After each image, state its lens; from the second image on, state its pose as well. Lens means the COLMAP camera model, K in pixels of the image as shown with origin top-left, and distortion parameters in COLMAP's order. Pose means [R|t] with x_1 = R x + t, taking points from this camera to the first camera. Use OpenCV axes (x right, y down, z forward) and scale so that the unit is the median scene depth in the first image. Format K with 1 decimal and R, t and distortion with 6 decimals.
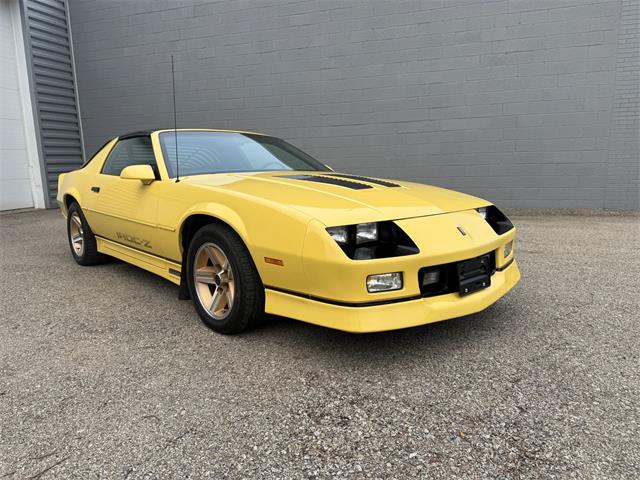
lens RADIAL K [[454.5, 0, 320.0], [0, 454.5, 240.0], [0, 0, 1]] dist [0.051014, -0.066550]
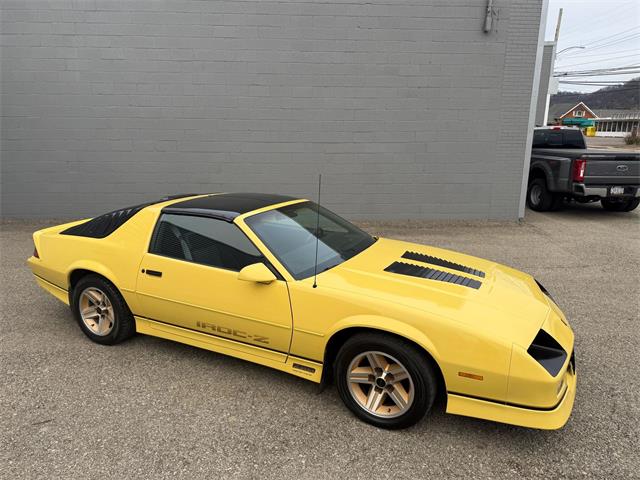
lens RADIAL K [[454.3, 0, 322.3], [0, 454.3, 235.7], [0, 0, 1]] dist [0.037951, -0.046094]
pose [[0.930662, -0.051782, 0.362197, -0.683202], [0.031302, 0.997573, 0.062190, -0.317131], [-0.364539, -0.046540, 0.930024, 0.025601]]
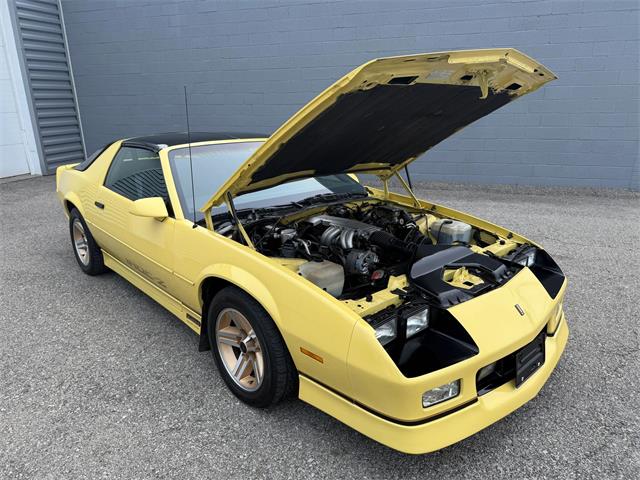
lens RADIAL K [[454.5, 0, 320.0], [0, 454.5, 240.0], [0, 0, 1]] dist [0.051014, -0.066550]
pose [[0.999964, 0.008156, 0.002494, -0.069168], [-0.008414, 0.991150, 0.132482, -0.227445], [-0.001391, -0.132498, 0.991182, 0.111743]]
